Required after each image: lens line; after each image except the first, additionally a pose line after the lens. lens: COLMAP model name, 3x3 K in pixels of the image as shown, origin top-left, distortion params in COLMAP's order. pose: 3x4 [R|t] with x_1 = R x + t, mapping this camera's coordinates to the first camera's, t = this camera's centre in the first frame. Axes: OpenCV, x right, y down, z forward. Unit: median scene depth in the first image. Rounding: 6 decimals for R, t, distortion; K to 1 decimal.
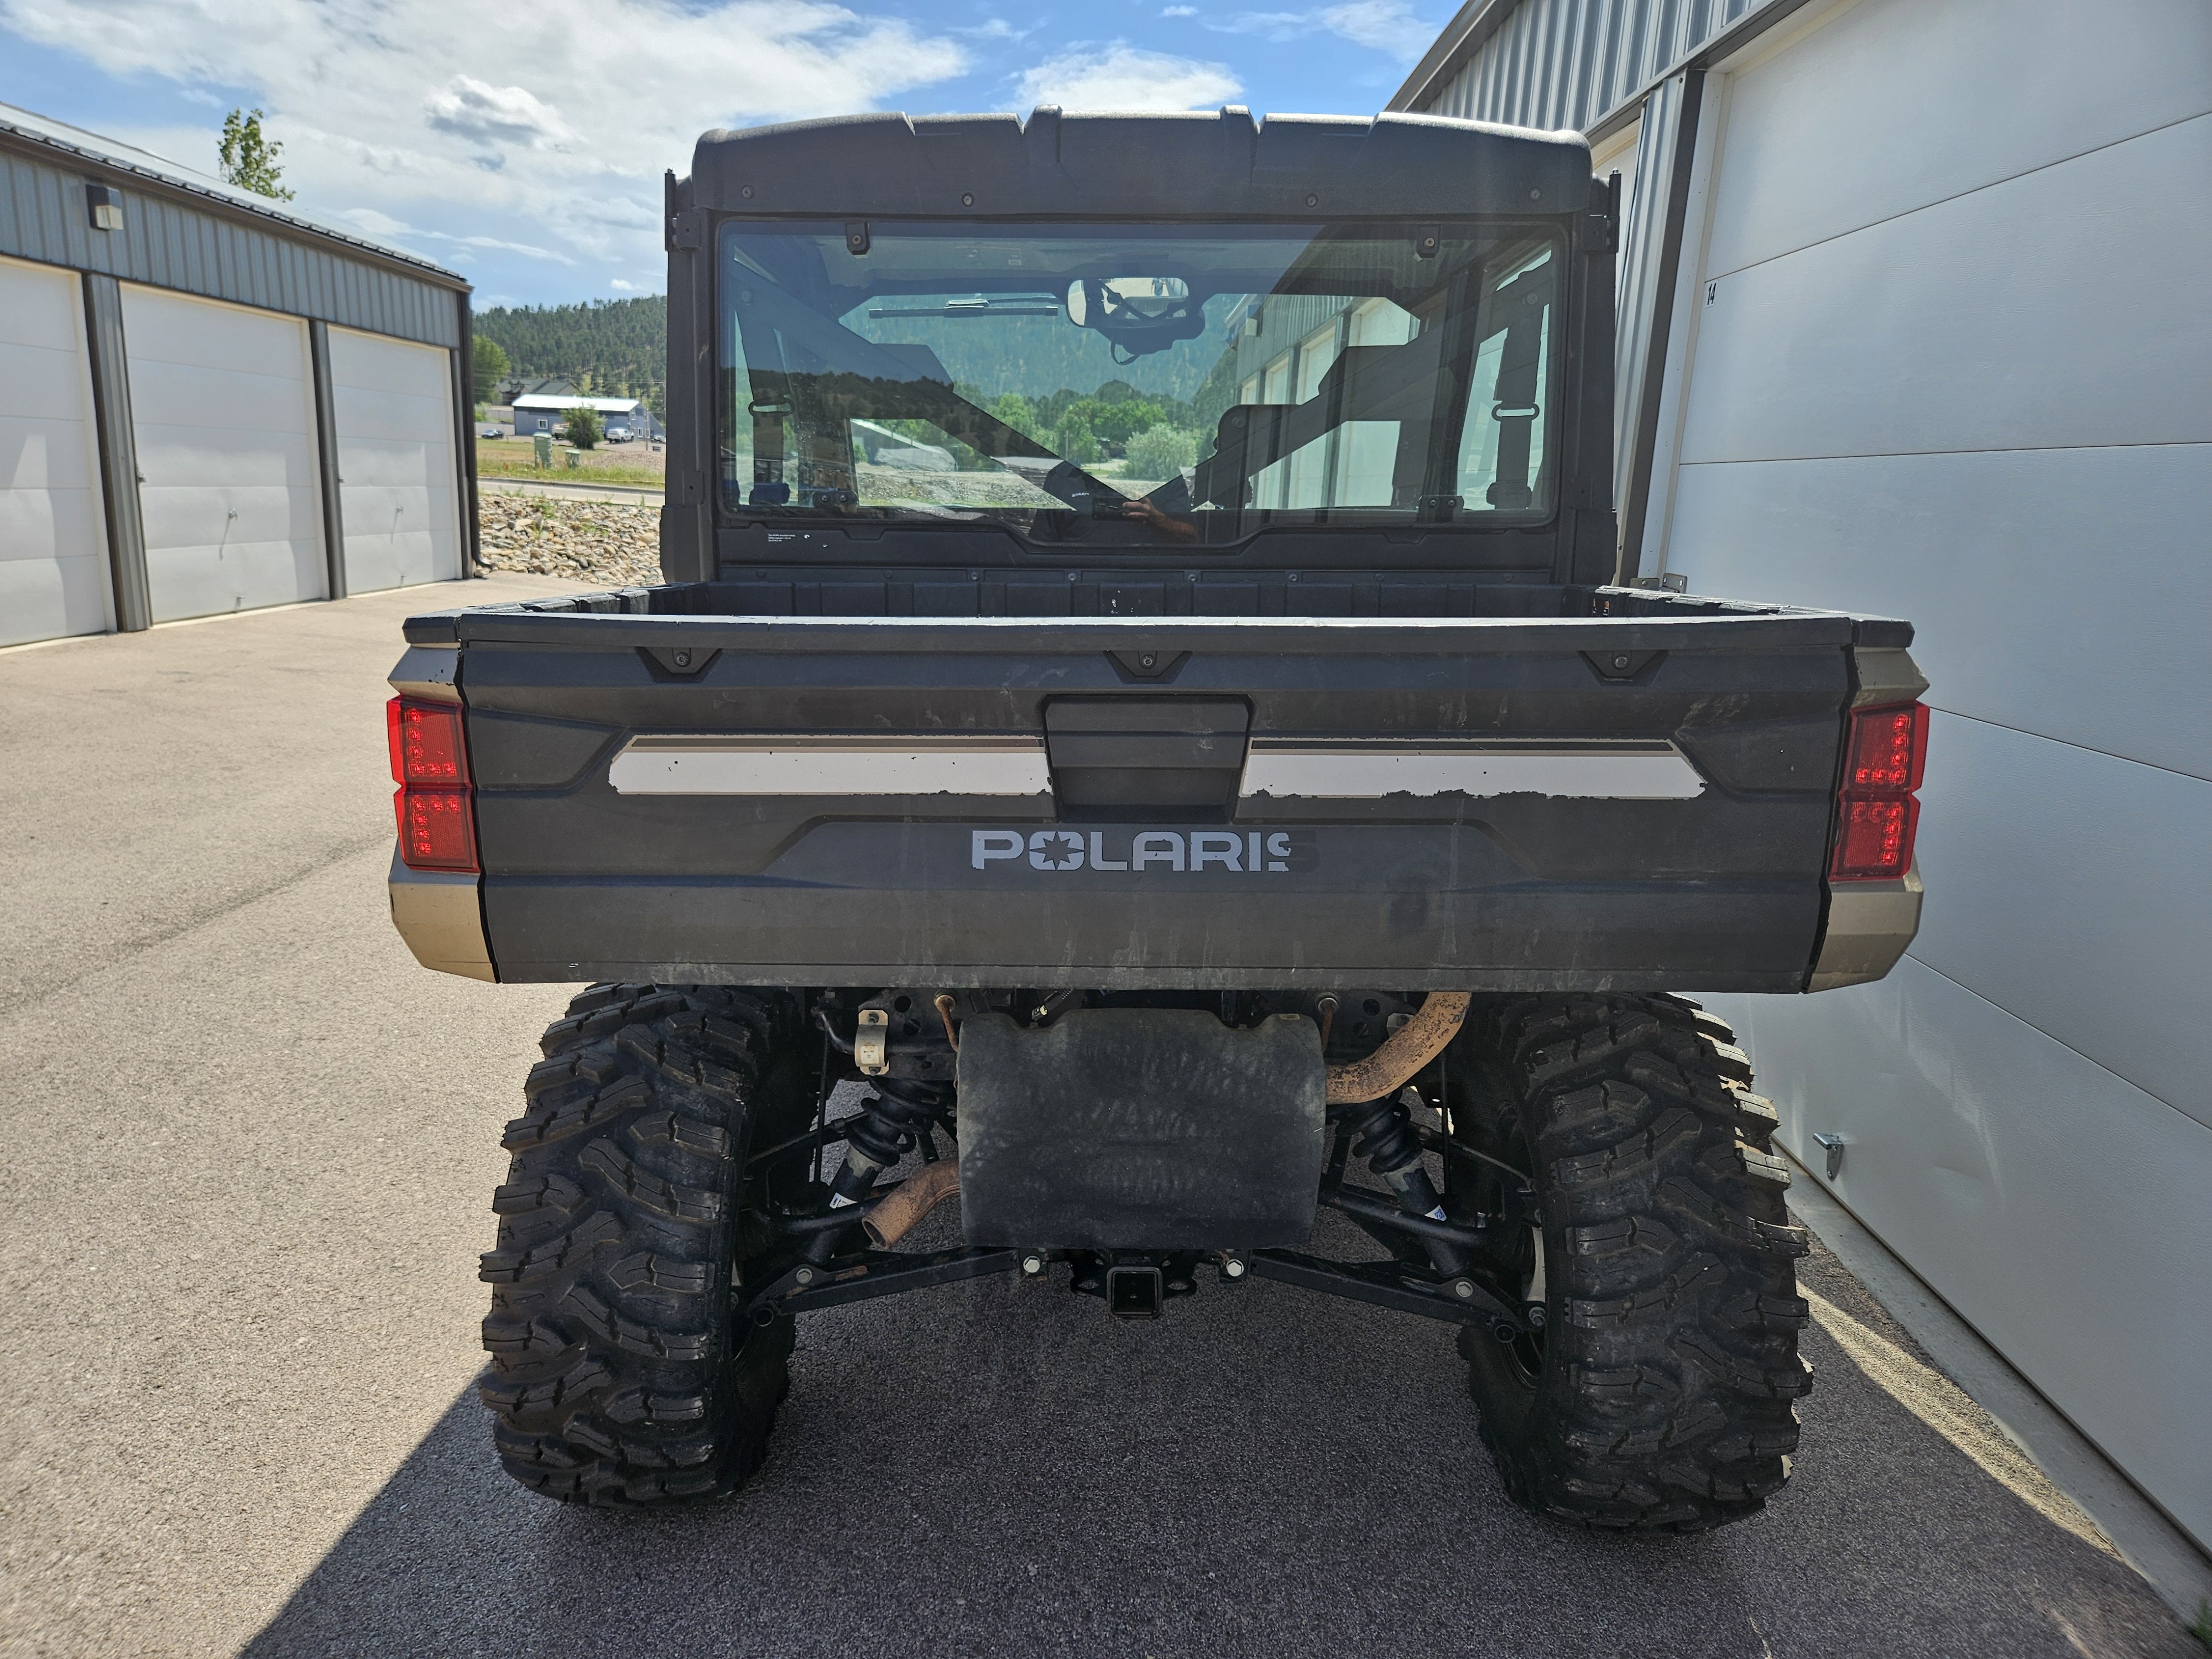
lens RADIAL K [[1513.6, 0, 1045.5], [0, 1513.6, 814.2], [0, 0, 1]] dist [0.051849, -0.013358]
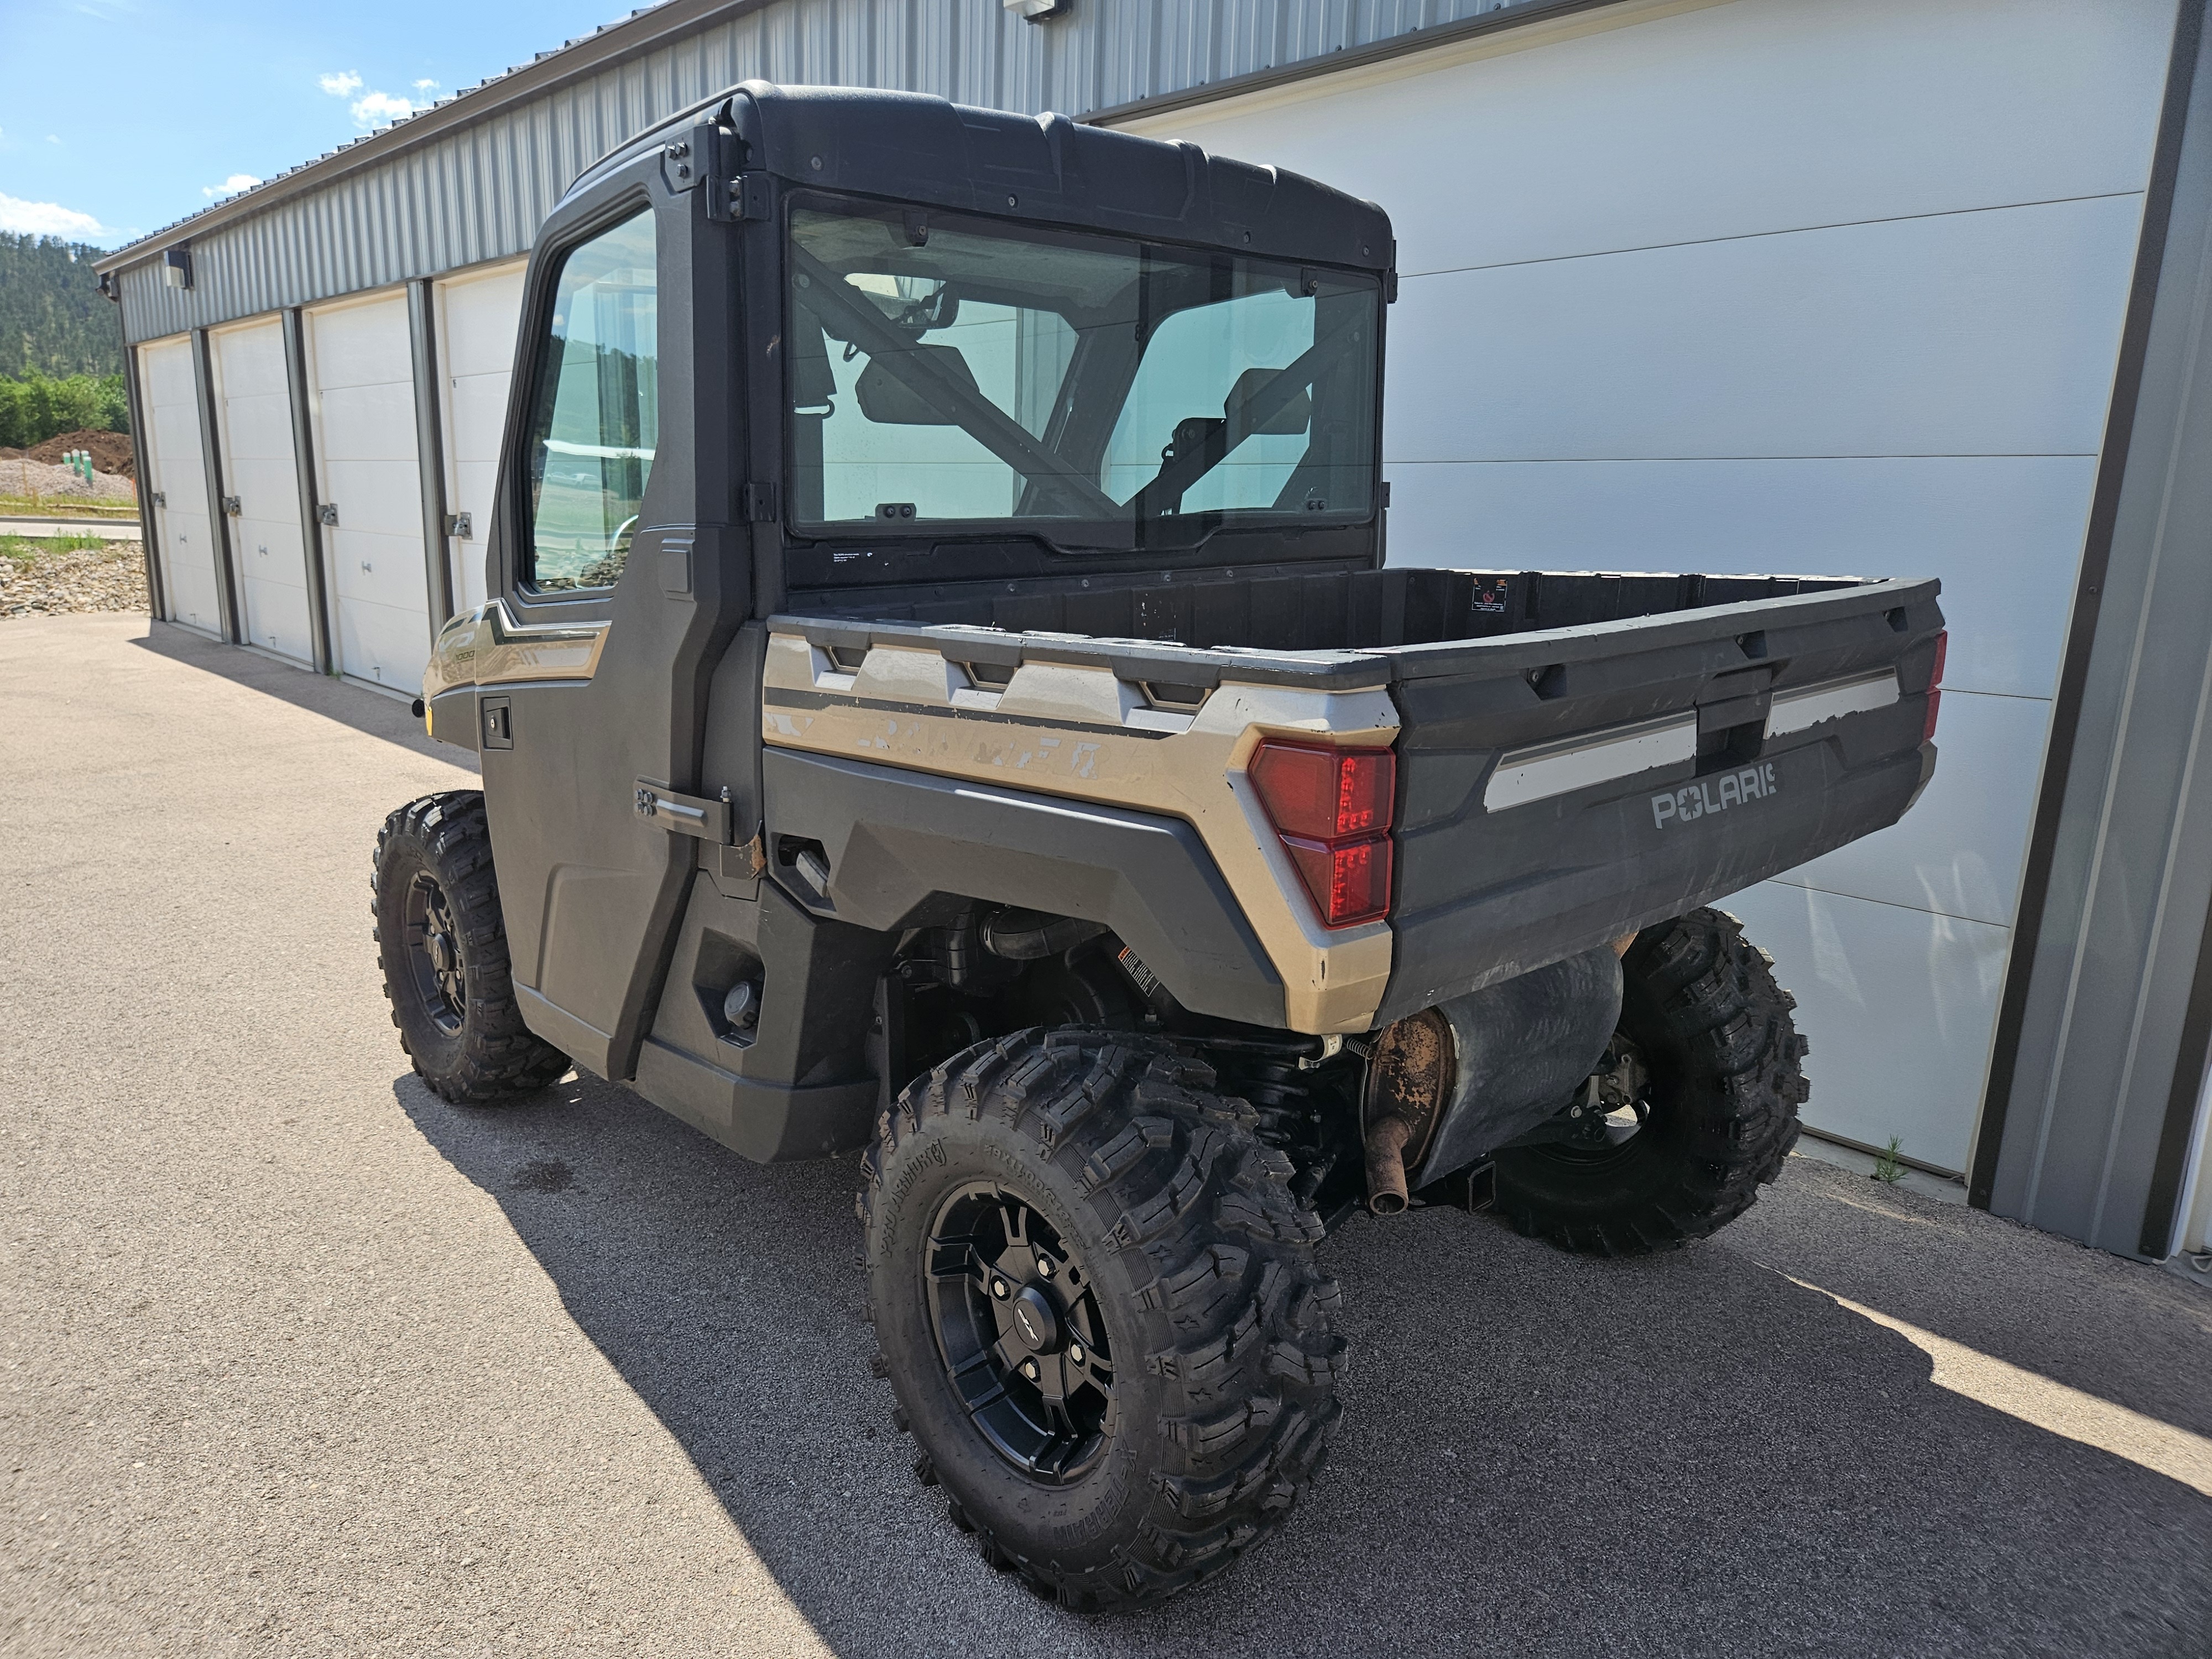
lens RADIAL K [[1513.6, 0, 1100.6], [0, 1513.6, 834.1], [0, 0, 1]] dist [0.051849, -0.013358]
pose [[0.722691, -0.164323, 0.671354, -1.156365], [0.148460, 0.985561, 0.081417, -0.120988], [-0.675039, 0.040830, 0.736652, 0.418715]]
